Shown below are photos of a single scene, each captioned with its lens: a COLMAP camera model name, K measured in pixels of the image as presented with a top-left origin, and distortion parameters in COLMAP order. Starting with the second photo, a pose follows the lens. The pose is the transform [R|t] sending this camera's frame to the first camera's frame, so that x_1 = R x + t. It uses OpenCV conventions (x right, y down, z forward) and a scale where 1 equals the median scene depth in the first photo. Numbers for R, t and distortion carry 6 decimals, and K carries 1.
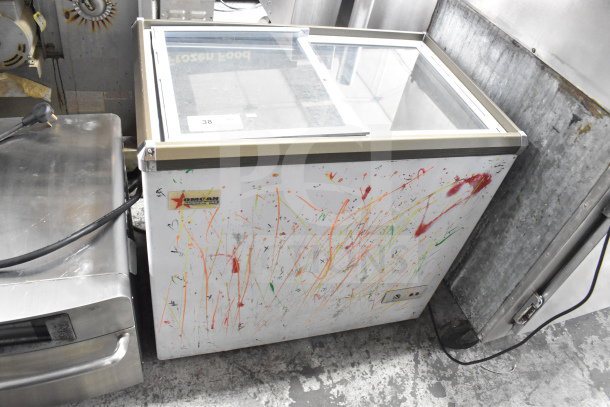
lens RADIAL K [[487.8, 0, 305.0], [0, 487.8, 203.5], [0, 0, 1]] dist [-0.179447, 0.082039]
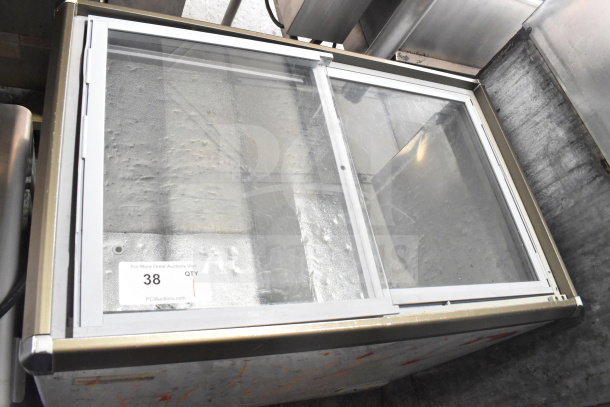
lens RADIAL K [[487.8, 0, 305.0], [0, 487.8, 203.5], [0, 0, 1]] dist [-0.179447, 0.082039]
pose [[0.969141, 0.192729, 0.153692, -0.099185], [-0.221556, 0.954351, 0.200320, -0.319747], [-0.108069, -0.228190, 0.967600, 0.335435]]
